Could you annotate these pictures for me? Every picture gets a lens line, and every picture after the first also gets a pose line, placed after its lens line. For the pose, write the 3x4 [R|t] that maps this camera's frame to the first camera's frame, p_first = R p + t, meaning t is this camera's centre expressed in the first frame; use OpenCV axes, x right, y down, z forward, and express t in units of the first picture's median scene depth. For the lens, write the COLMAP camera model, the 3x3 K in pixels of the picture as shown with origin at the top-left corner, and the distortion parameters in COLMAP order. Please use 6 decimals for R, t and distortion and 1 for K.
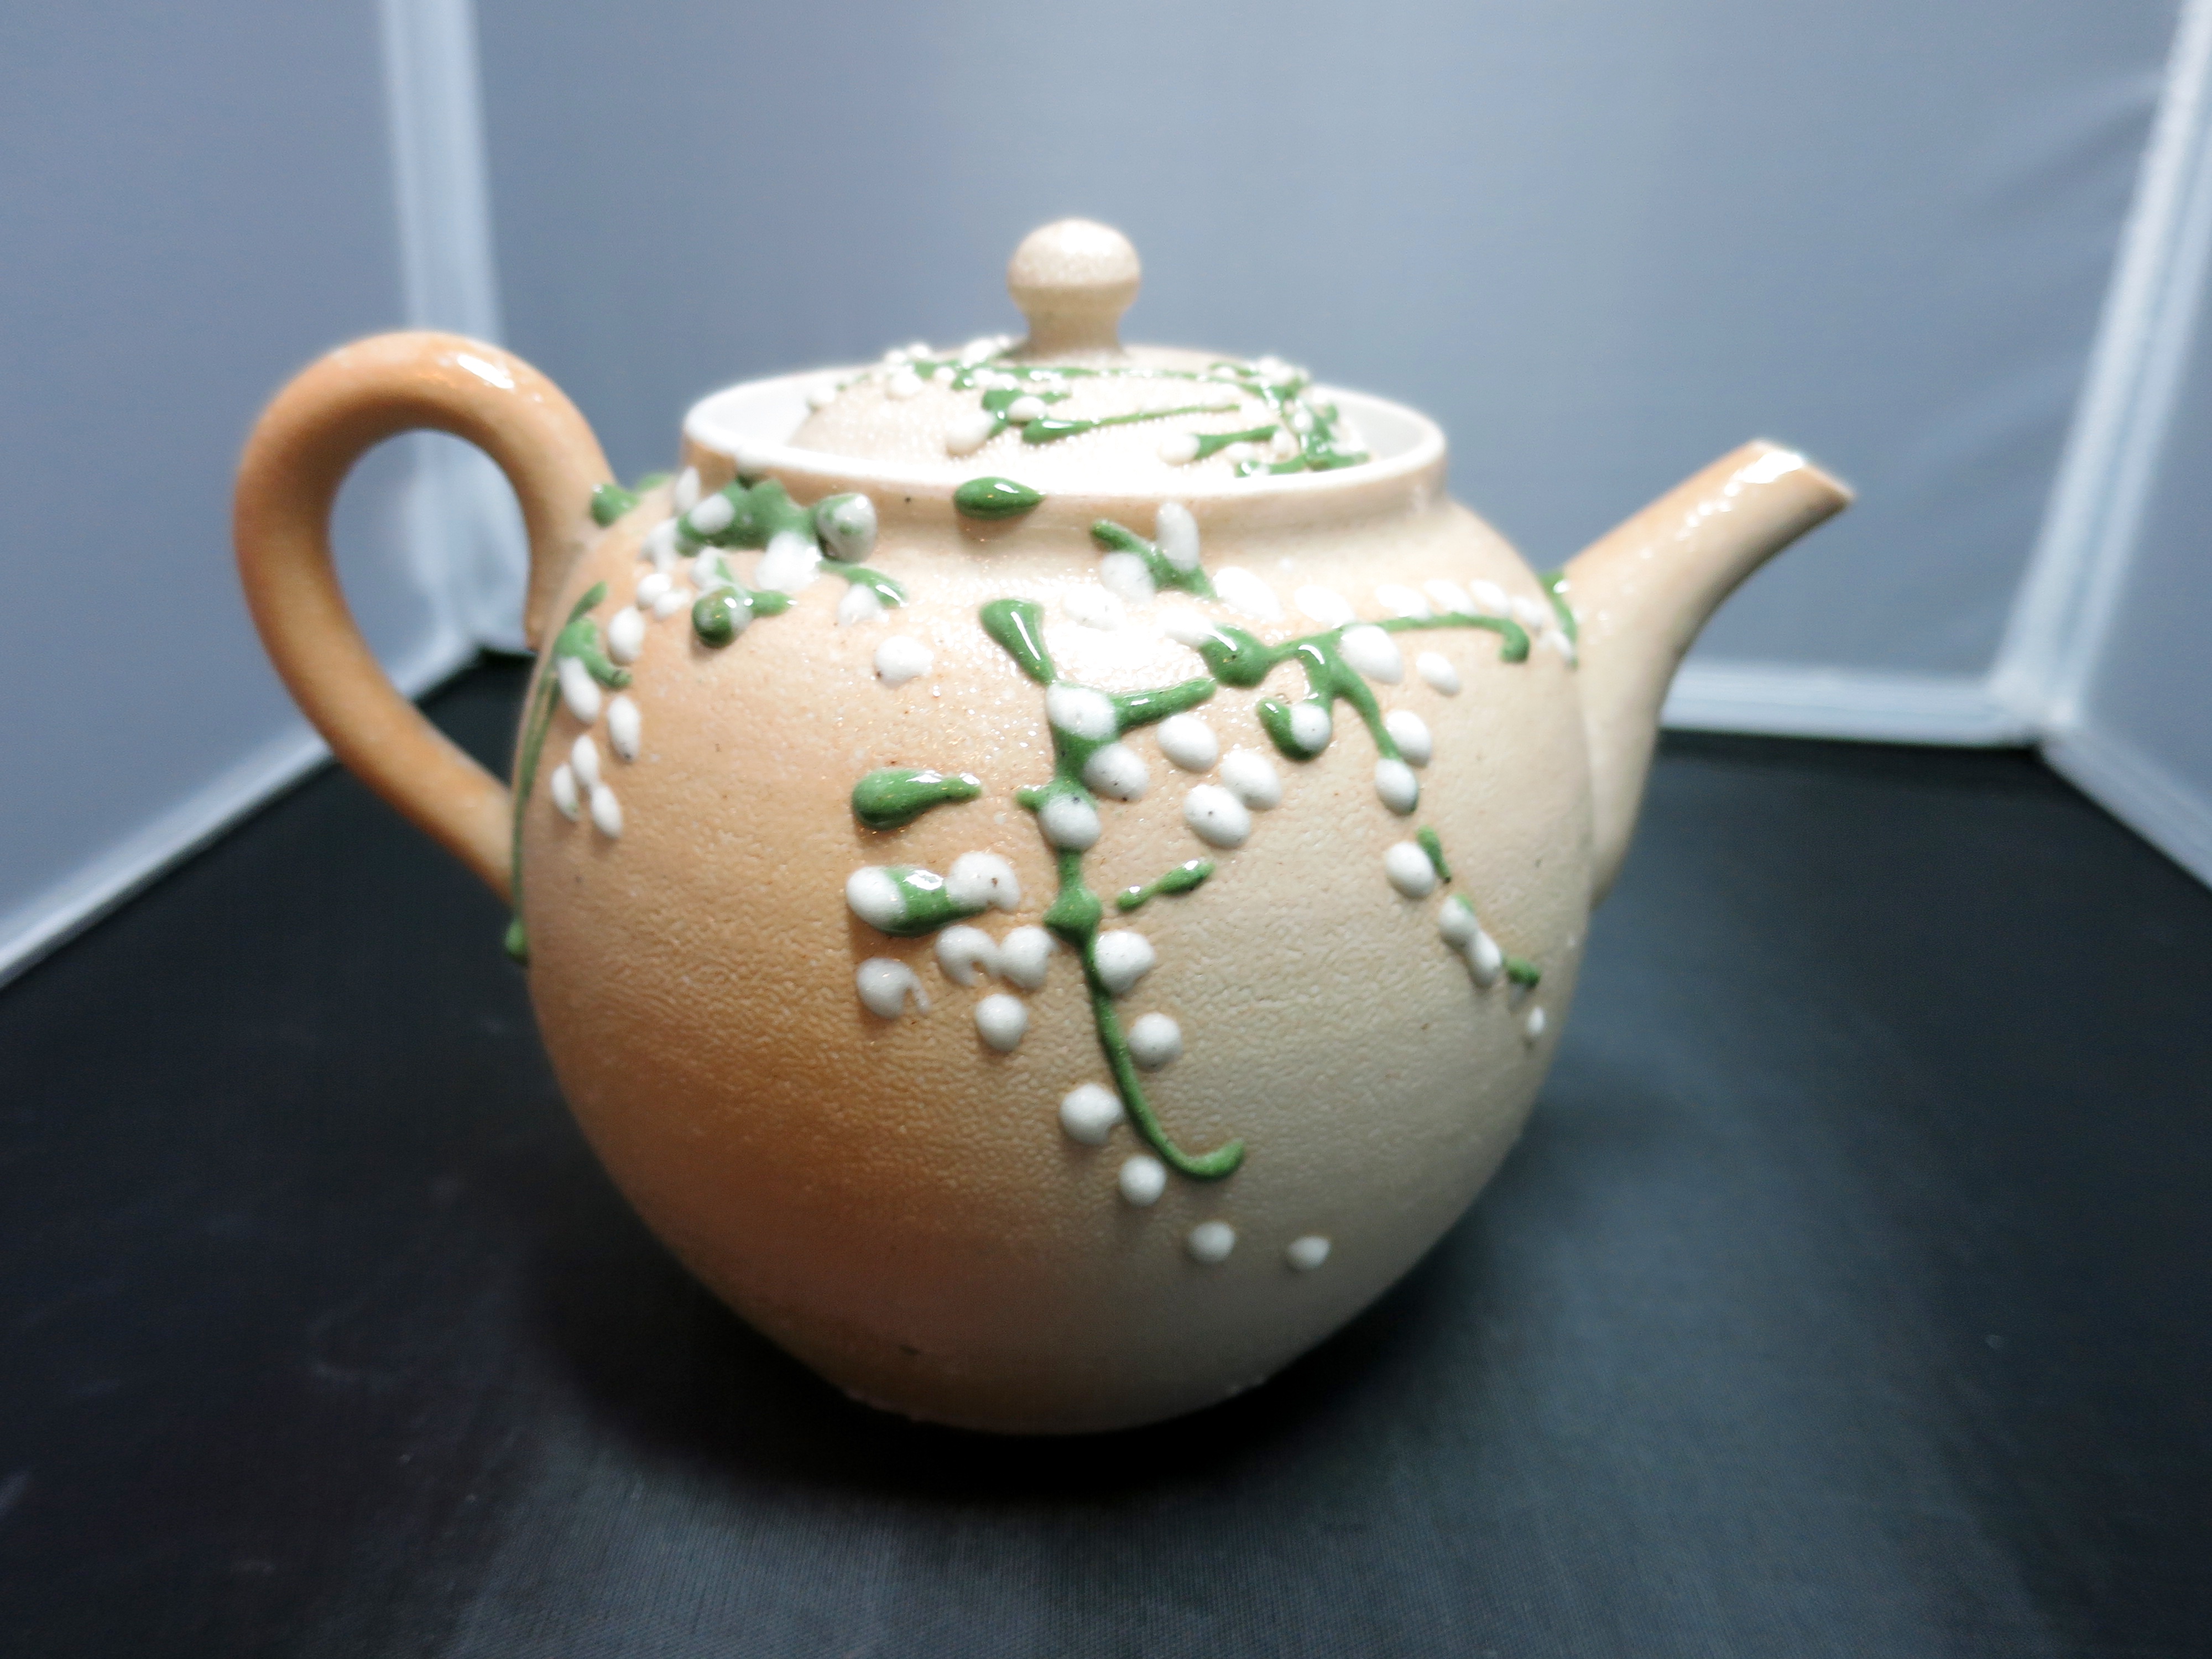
lens RADIAL K [[1568.1, 0, 1106.0], [0, 1568.1, 829.5], [0, 0, 1]] dist [-0.049736, 0.021997]
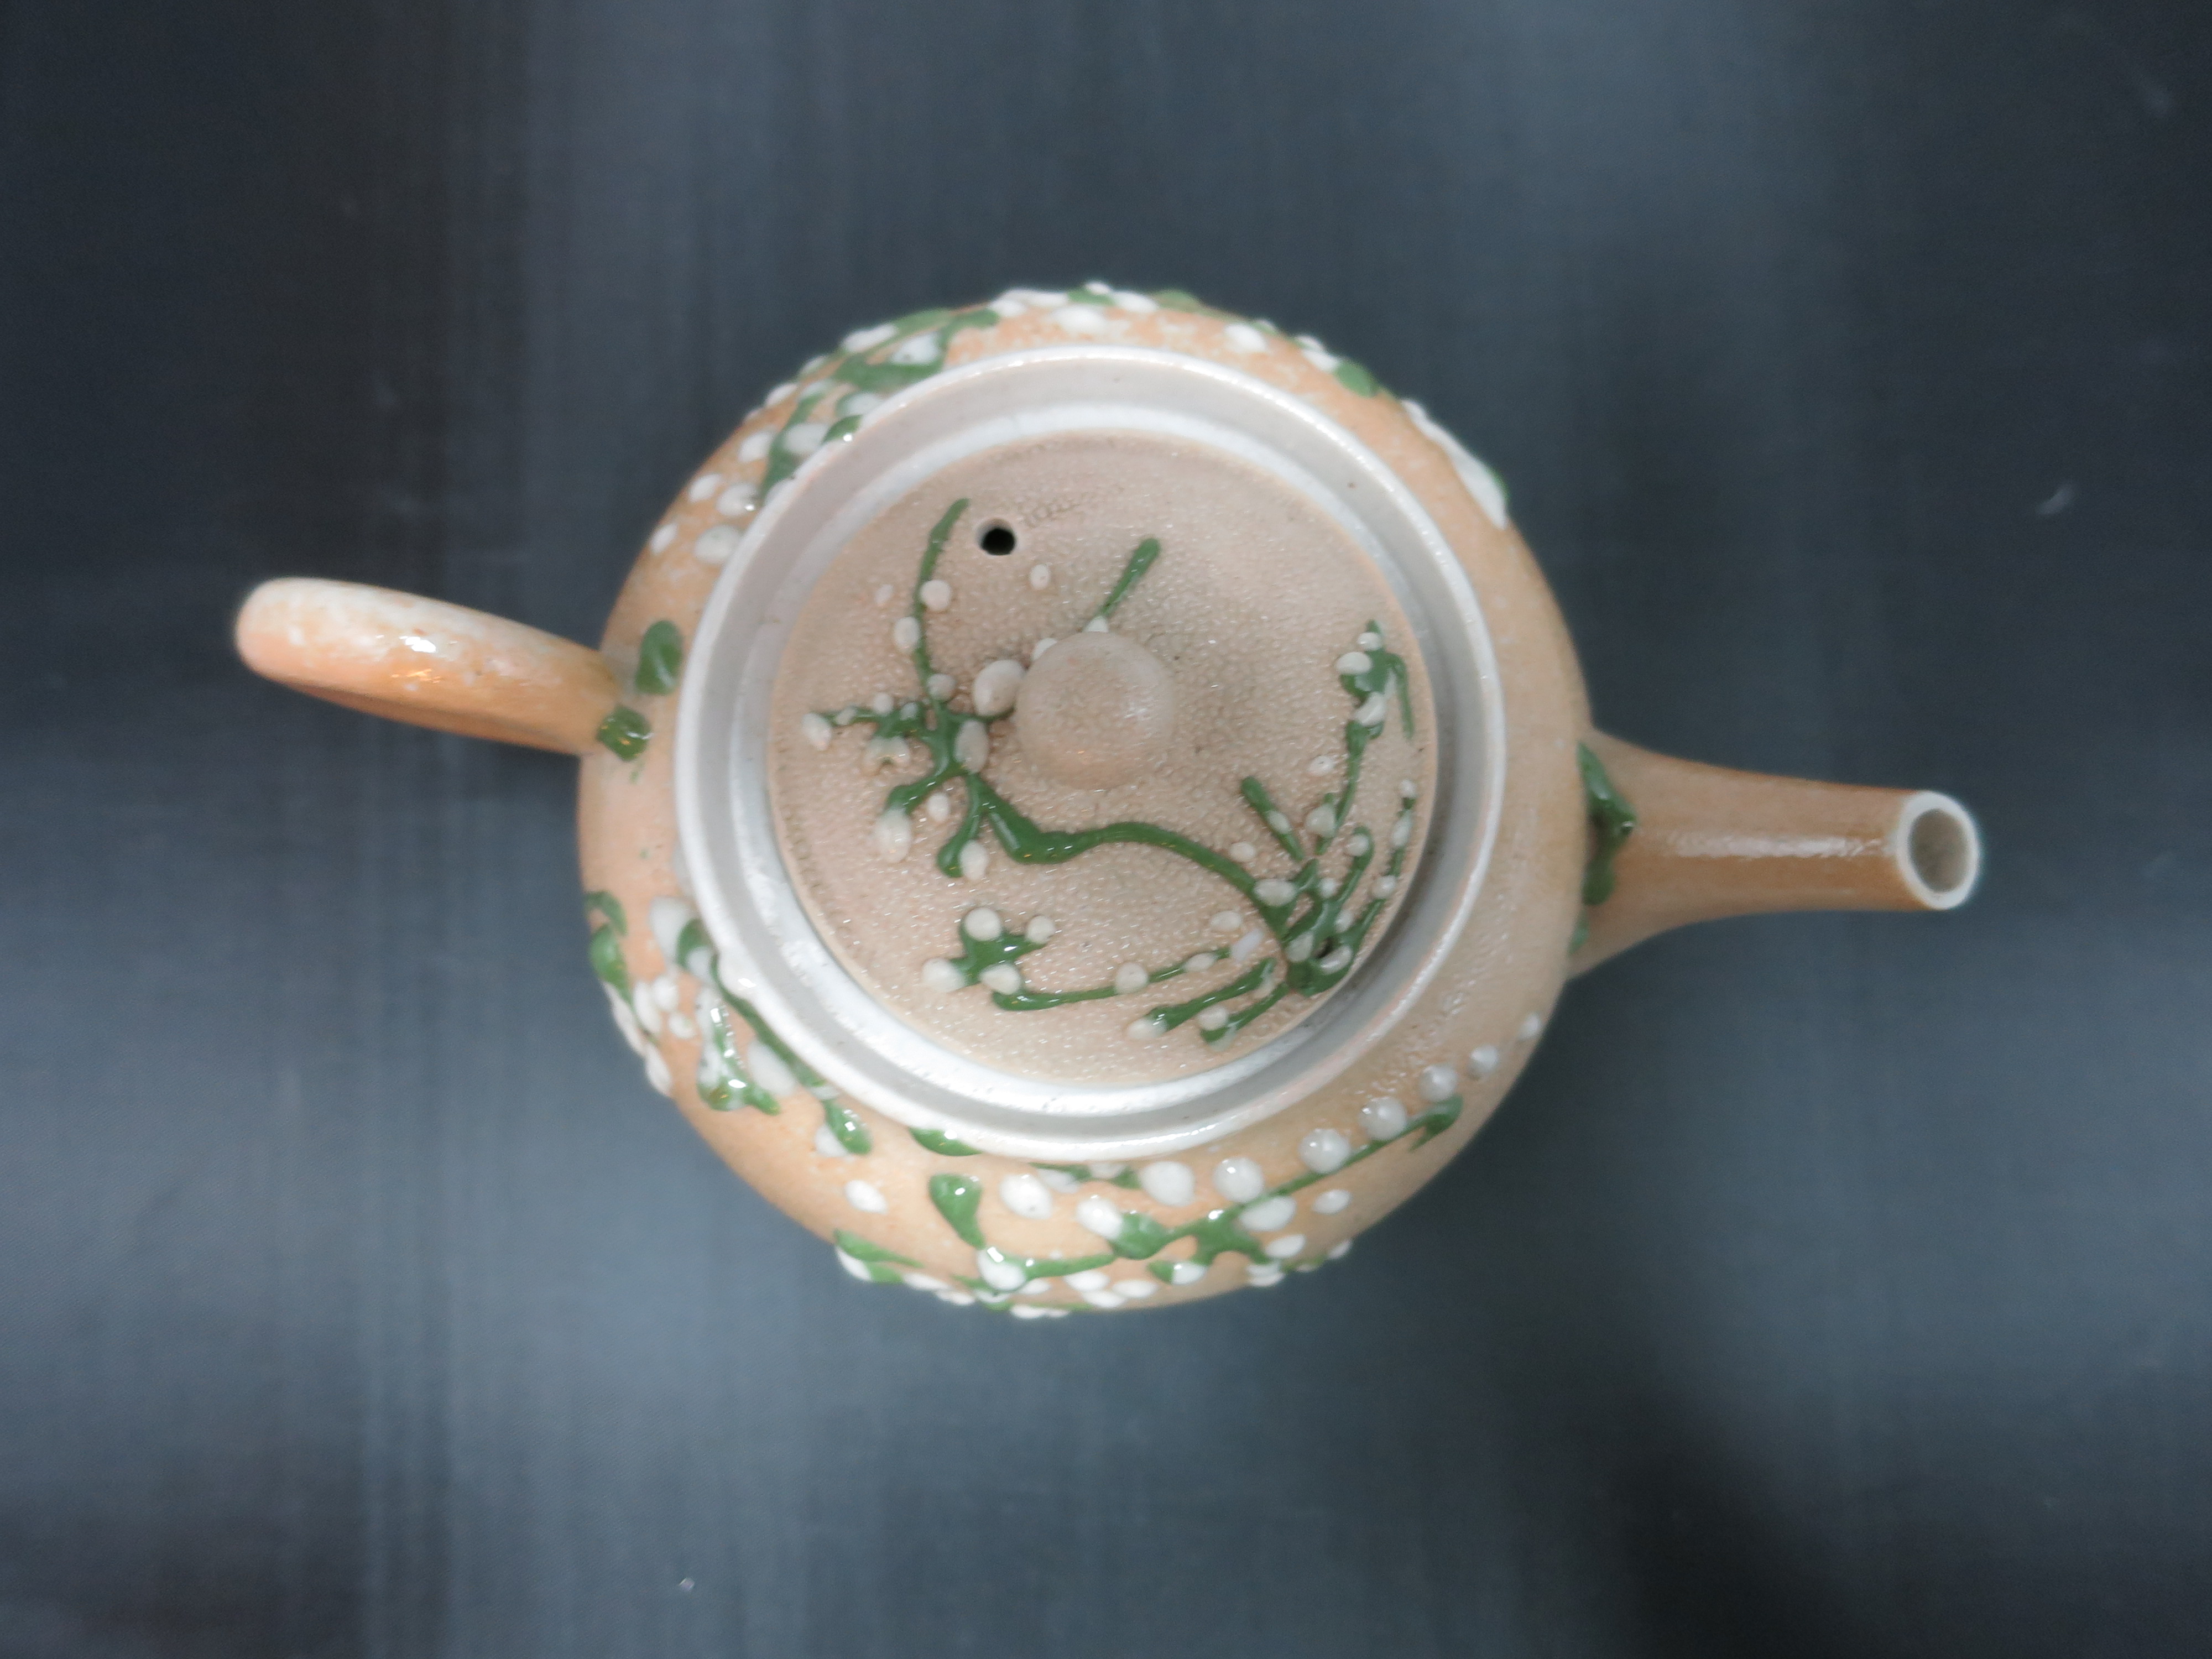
lens RADIAL K [[1568.1, 0, 1106.0], [0, 1568.1, 829.5], [0, 0, 1]] dist [-0.049736, 0.021997]
pose [[0.975069, 0.217563, -0.043666, 0.042476], [-0.078291, 0.521423, 0.849699, -1.275422], [0.207631, -0.825097, 0.525457, 0.617431]]
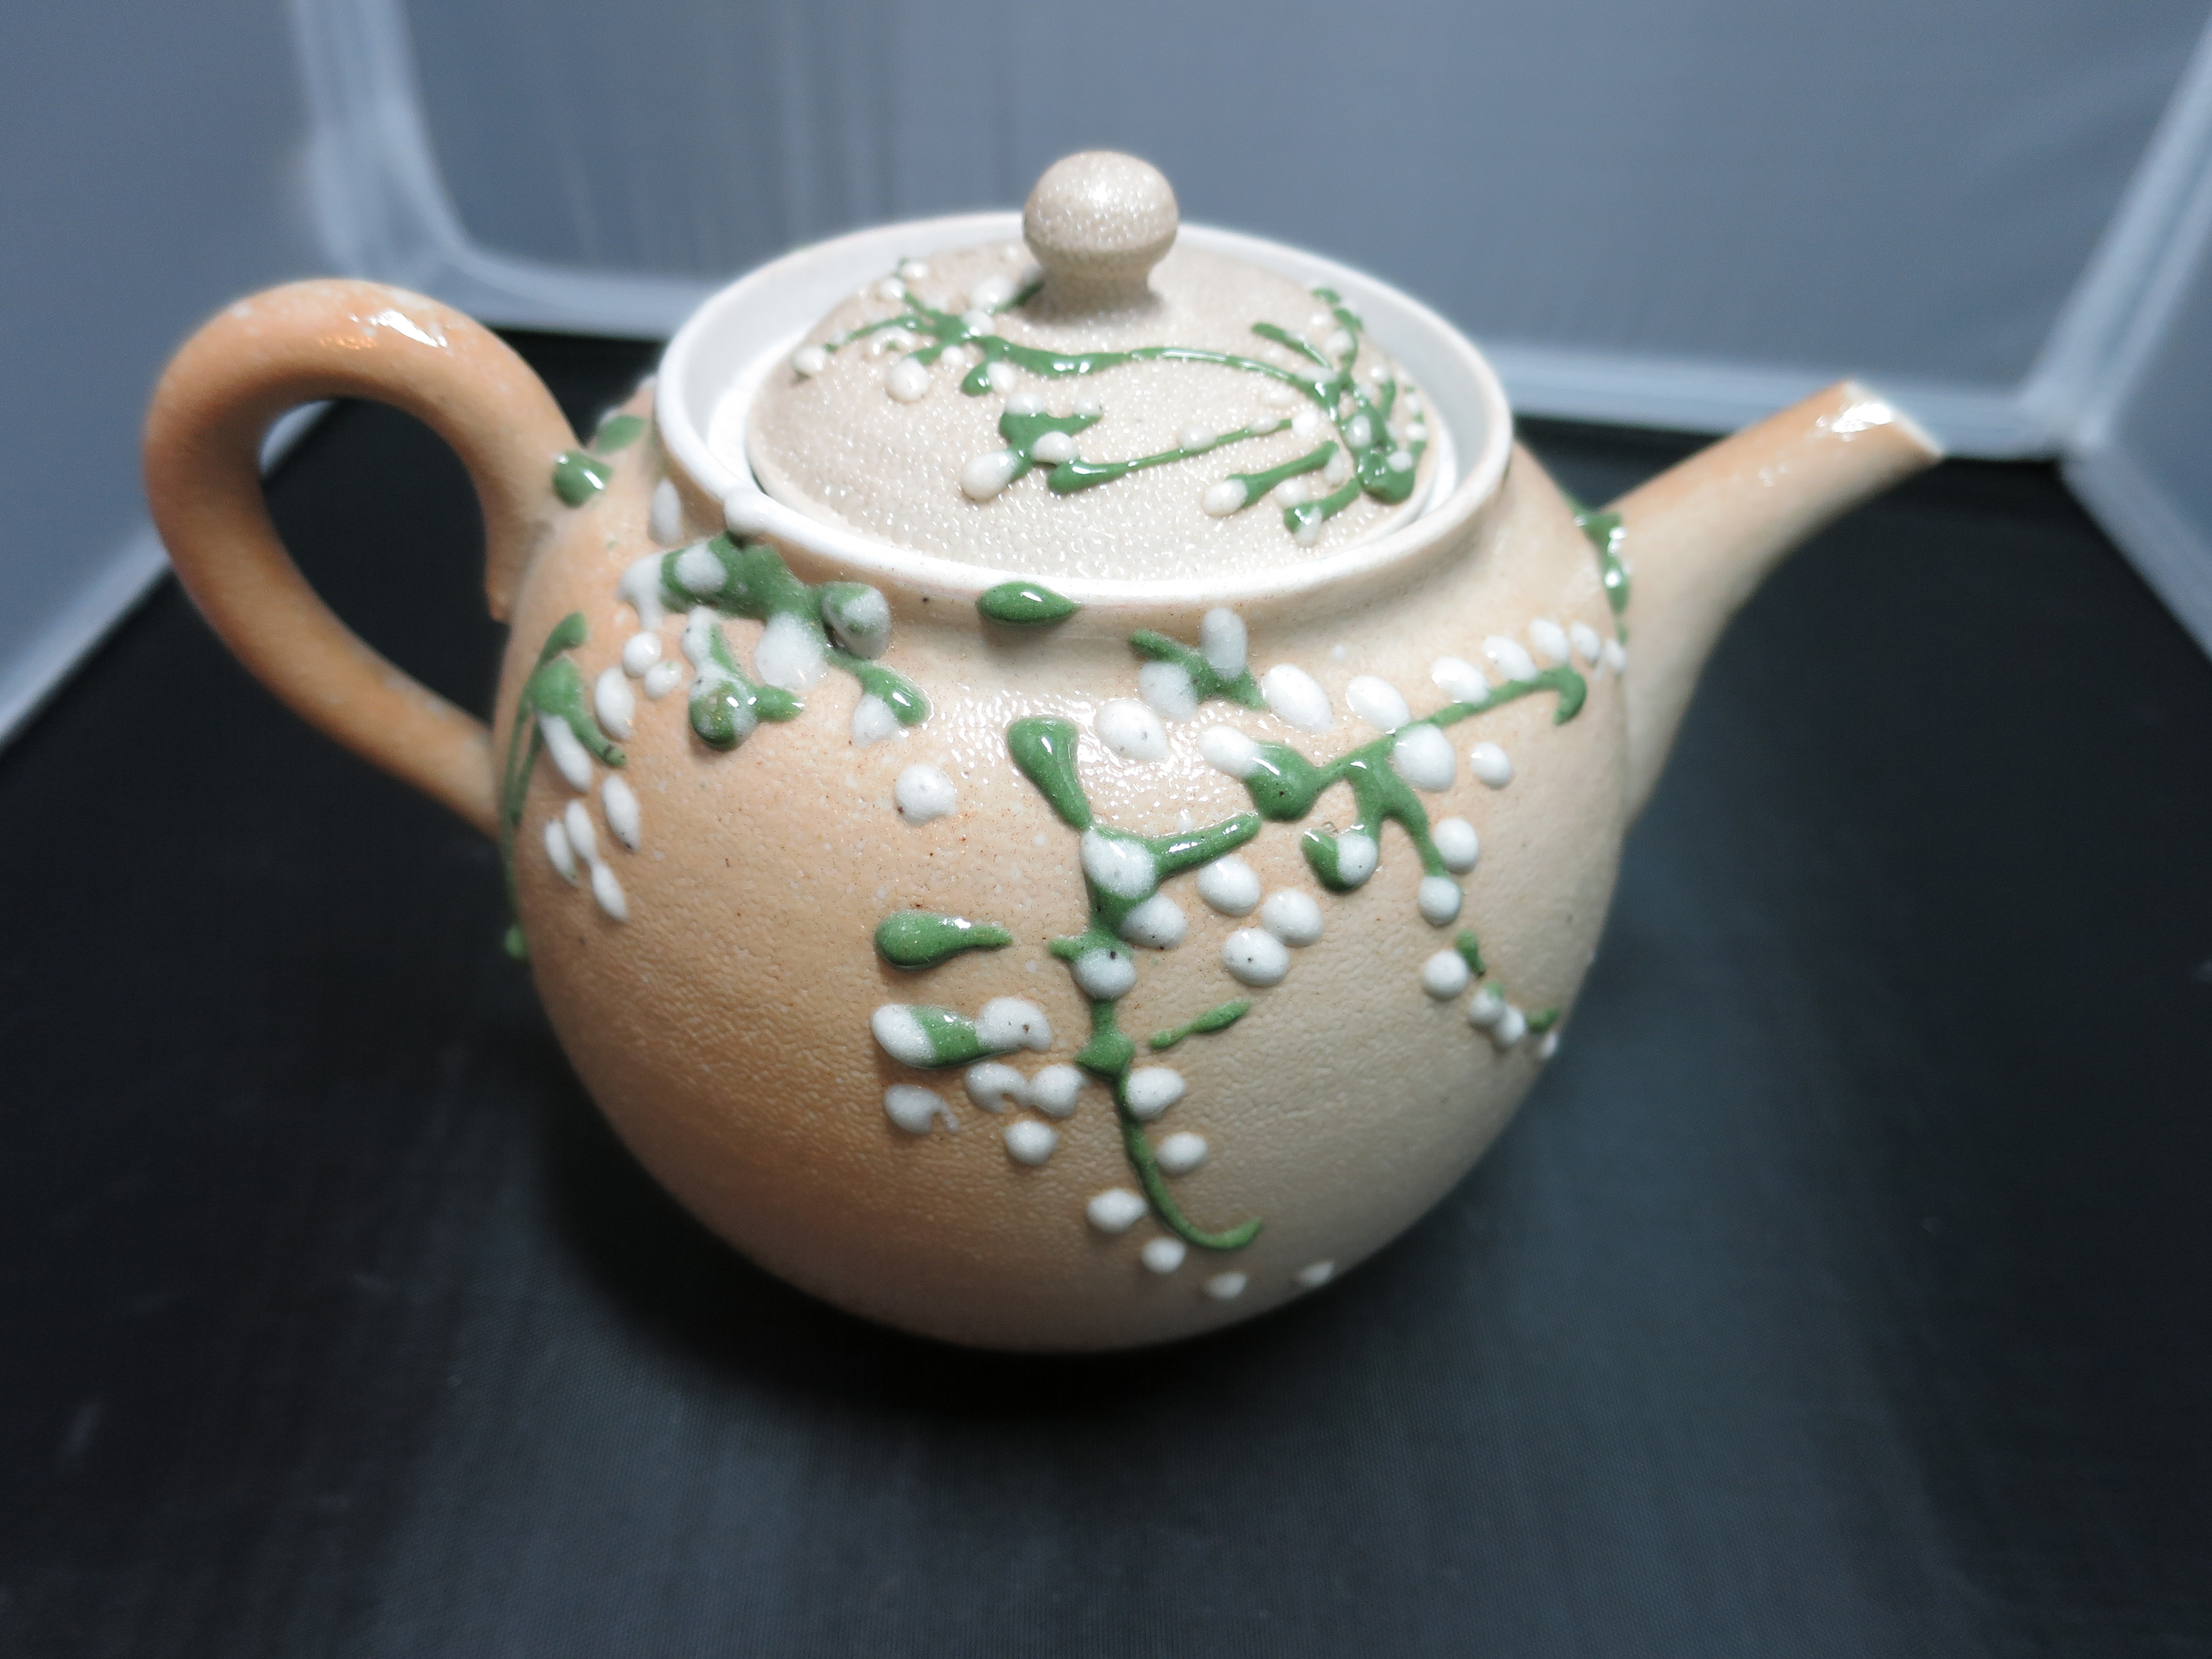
lens RADIAL K [[1568.1, 0, 1106.0], [0, 1568.1, 829.5], [0, 0, 1]] dist [-0.049736, 0.021997]
pose [[0.999464, 0.010592, 0.030991, -0.050237], [-0.019545, 0.952180, 0.304912, -0.362859], [-0.026279, -0.305354, 0.951876, 0.104960]]
